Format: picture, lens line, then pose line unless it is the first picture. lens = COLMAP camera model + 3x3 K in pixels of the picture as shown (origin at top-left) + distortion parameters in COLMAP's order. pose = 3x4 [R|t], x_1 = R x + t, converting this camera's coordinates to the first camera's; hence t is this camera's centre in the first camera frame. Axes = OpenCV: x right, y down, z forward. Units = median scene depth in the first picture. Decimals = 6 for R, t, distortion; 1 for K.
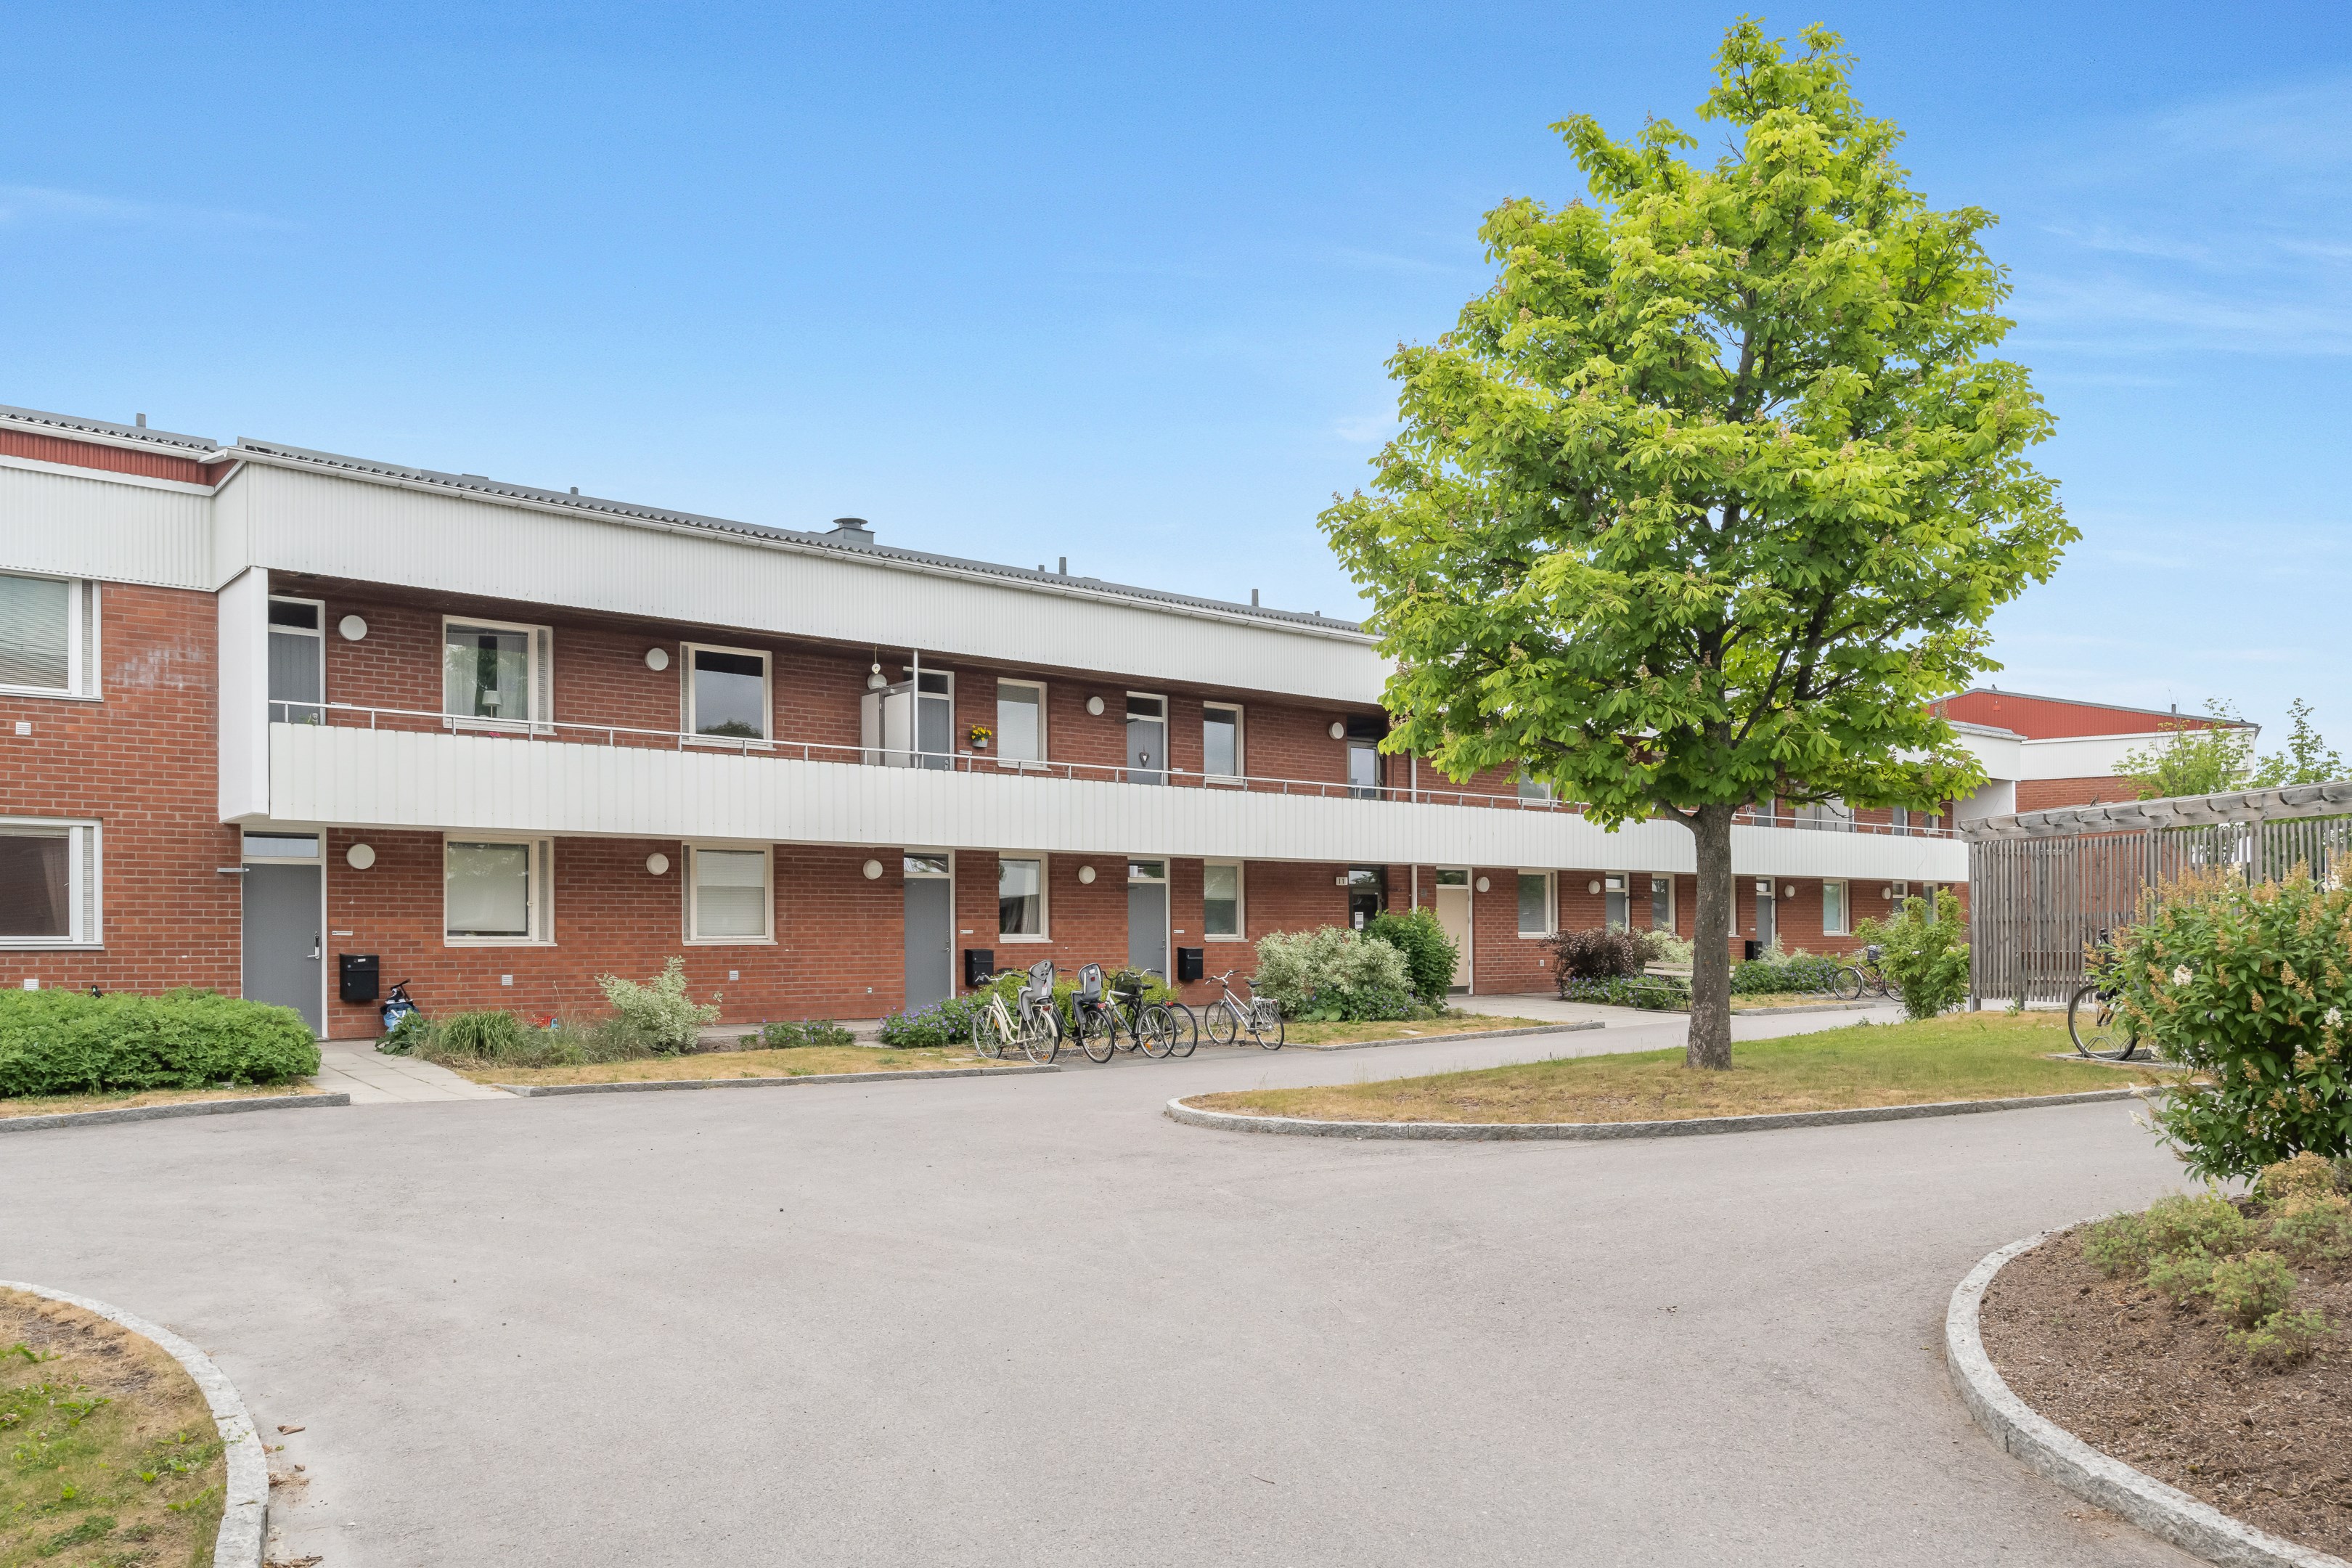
lens RADIAL K [[2039.1, 0, 1176.0], [0, 2039.1, 784.0], [0, 0, 1]] dist [-0.084017, 0.000096]
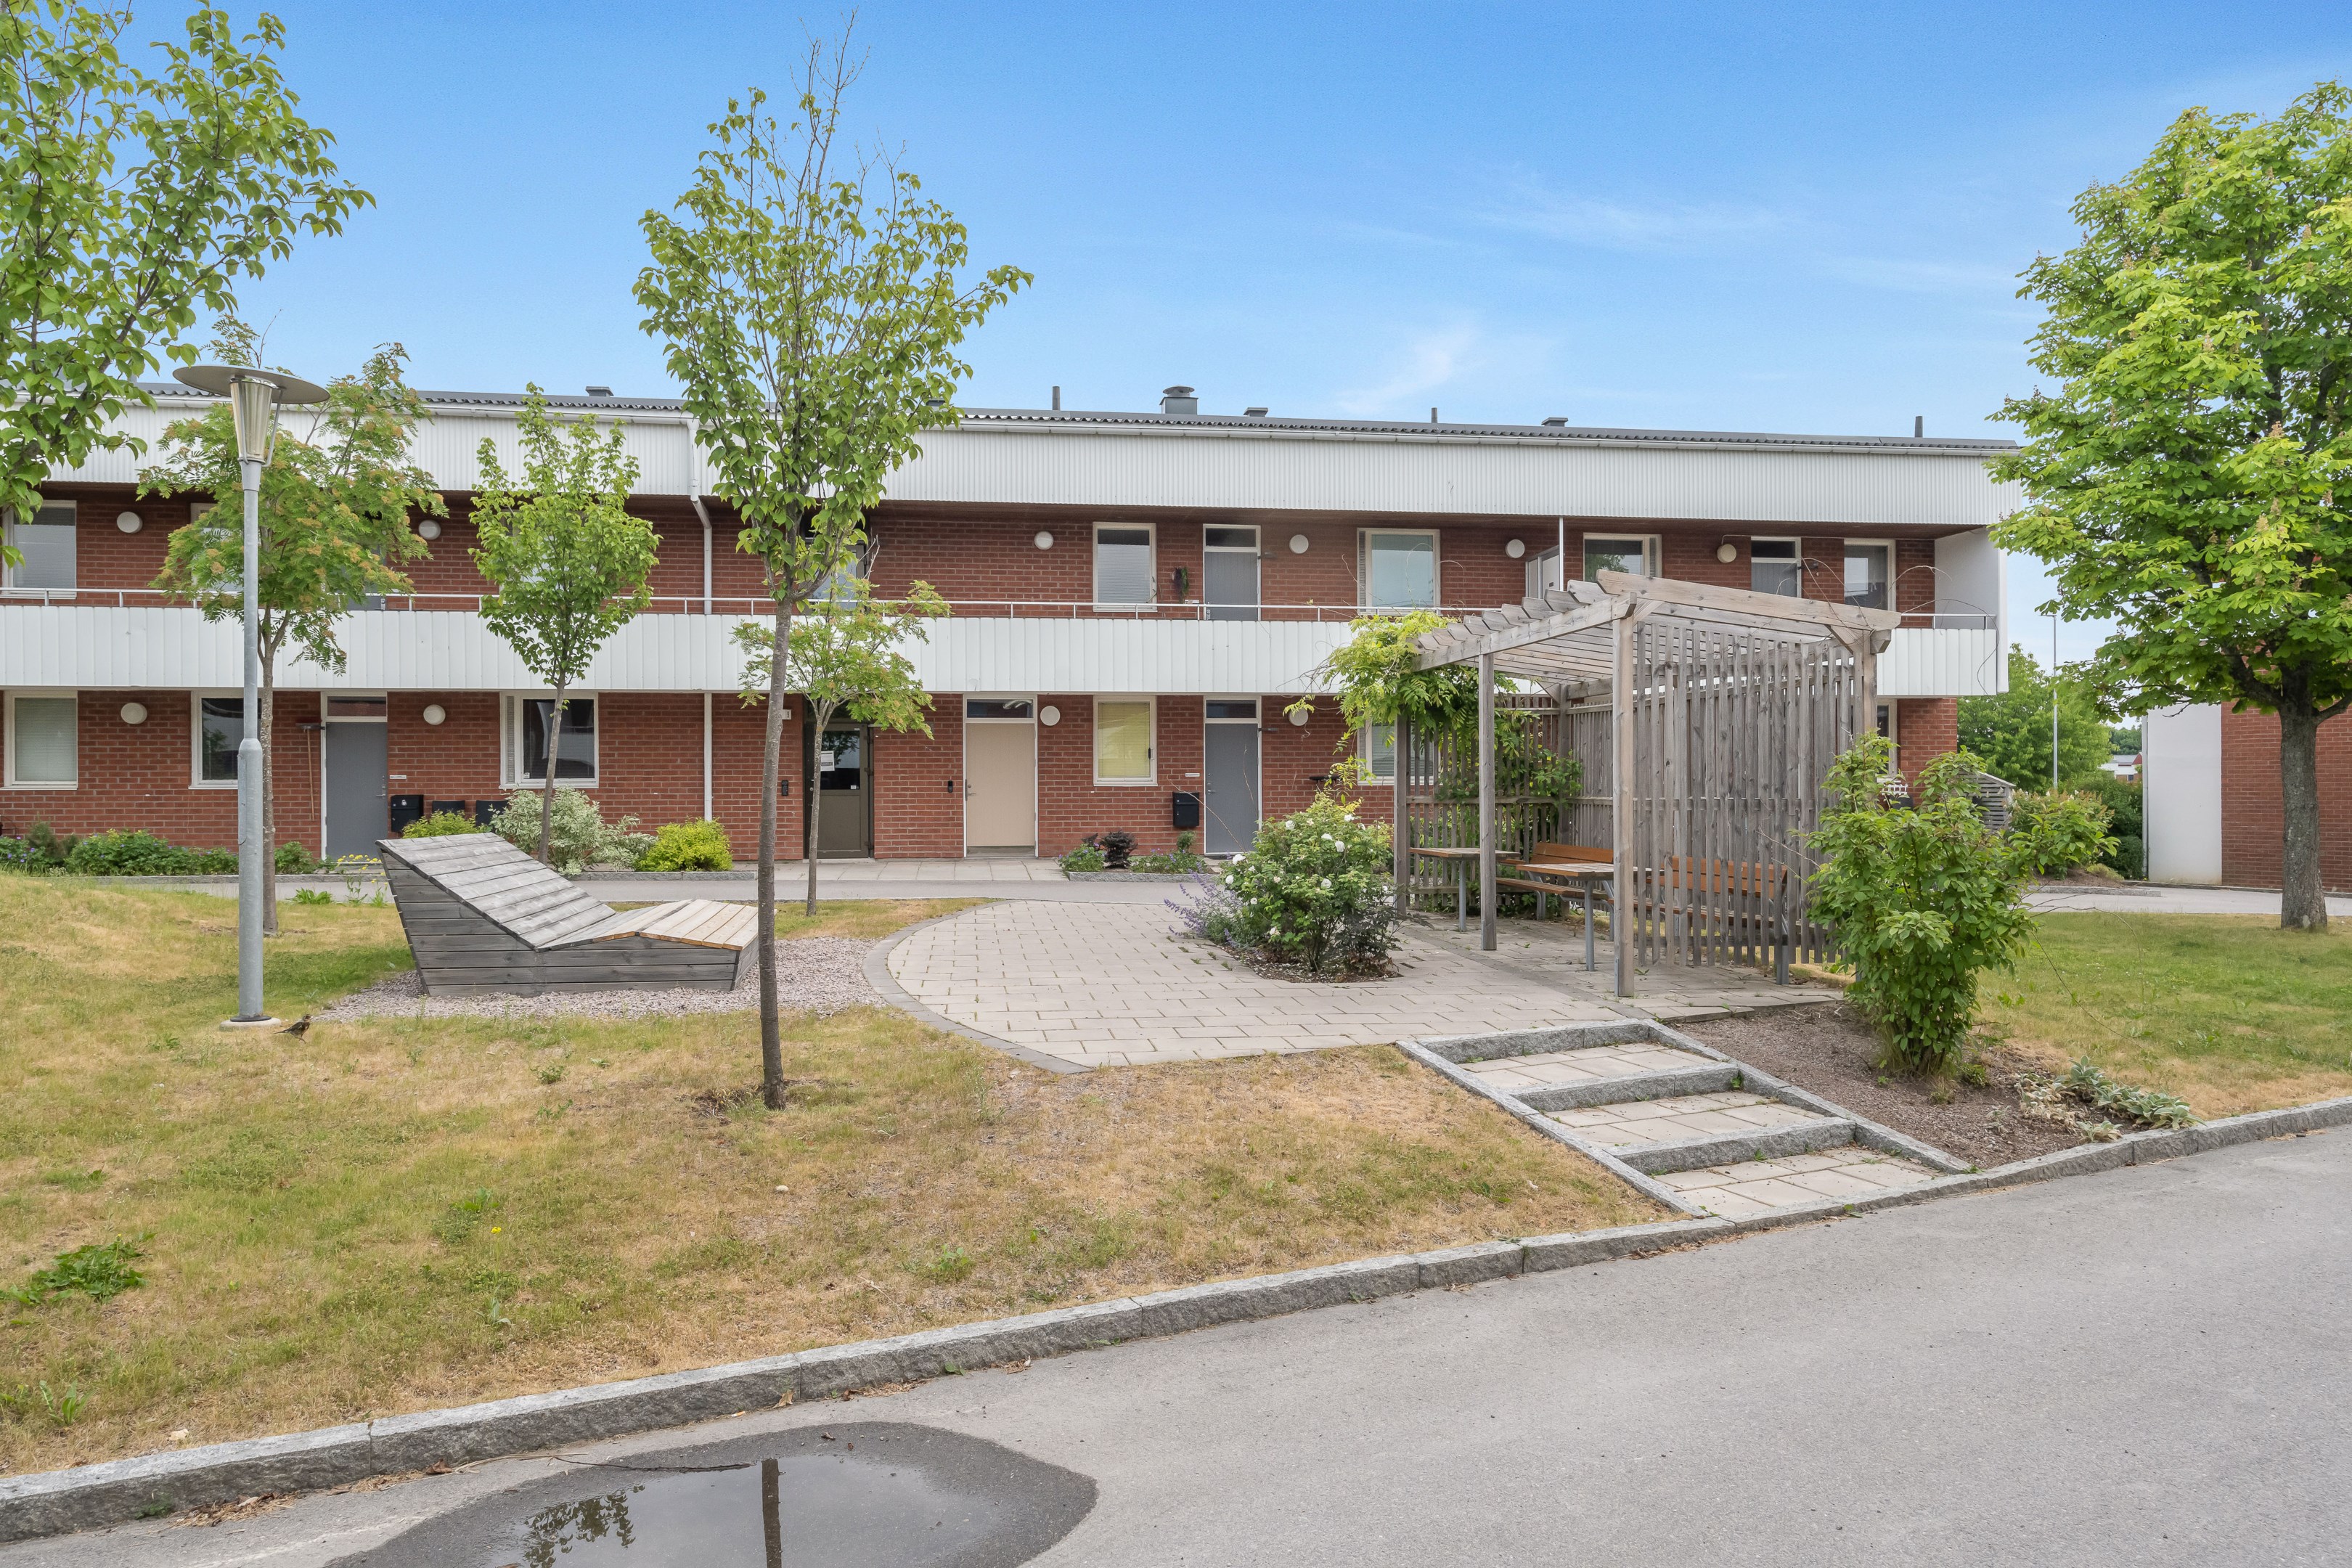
lens RADIAL K [[1538.8, 0, 1176.0], [0, 1538.8, 784.0], [0, 0, 1]] dist [-0.002784, 0.001418]
pose [[0.798637, 0.003735, -0.601802, 0.353996], [0.044656, 0.996856, 0.065449, 0.024991], [0.600154, -0.079144, 0.795959, 0.354451]]
